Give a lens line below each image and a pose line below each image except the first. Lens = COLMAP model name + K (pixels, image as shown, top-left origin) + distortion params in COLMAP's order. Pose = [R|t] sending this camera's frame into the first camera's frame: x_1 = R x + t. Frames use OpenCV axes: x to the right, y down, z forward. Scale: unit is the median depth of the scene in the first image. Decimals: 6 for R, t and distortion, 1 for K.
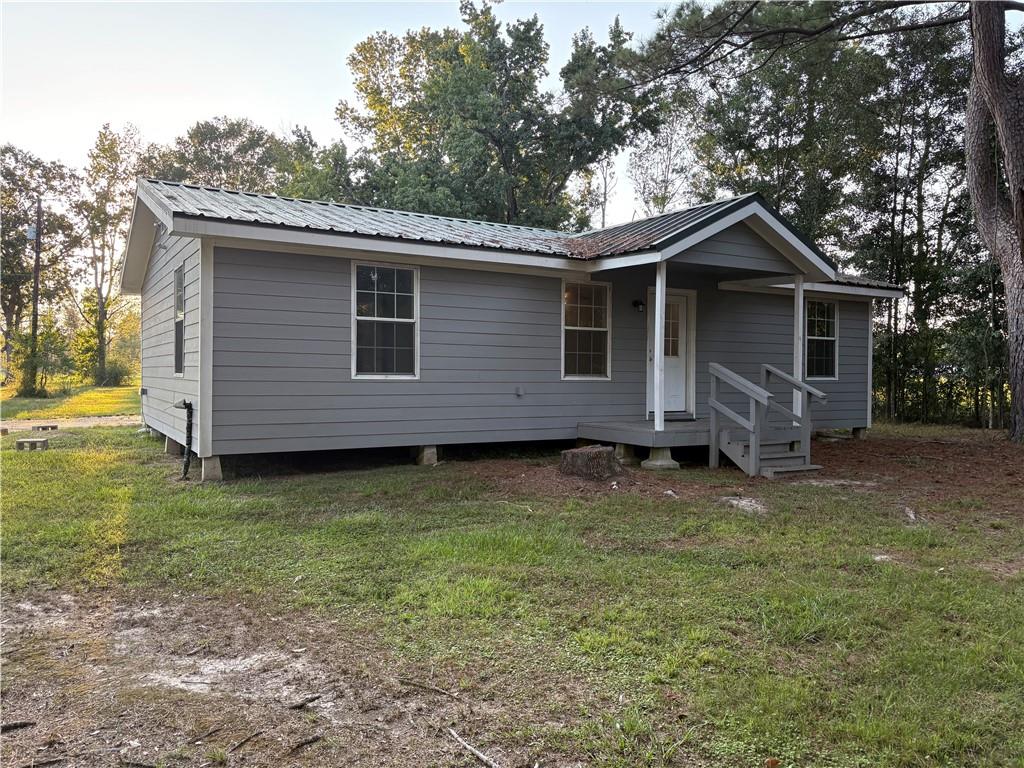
lens RADIAL K [[767.3, 0, 510.7], [0, 767.3, 380.5], [0, 0, 1]] dist [0.032662, -0.012118]
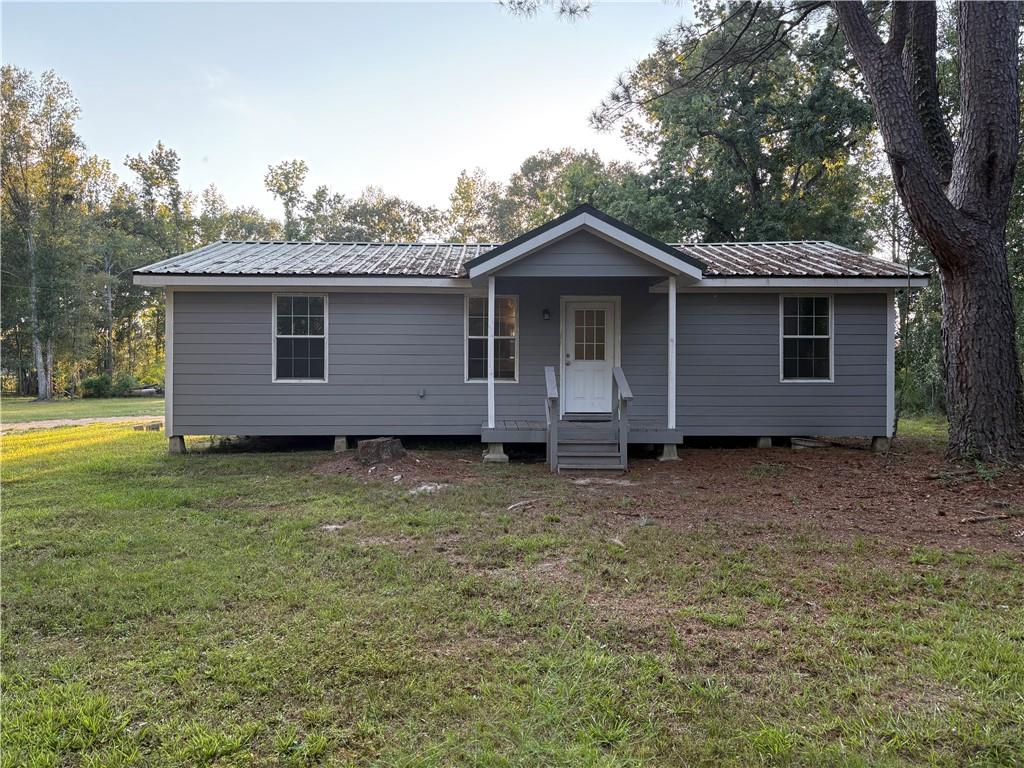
lens RADIAL K [[767.3, 0, 505.2], [0, 767.3, 385.7], [0, 0, 1]] dist [0.032662, -0.012118]
pose [[0.874029, -0.002646, -0.485866, 0.700119], [0.001694, 0.999996, -0.002399, 0.006359], [0.485871, 0.001274, 0.874030, 0.030166]]
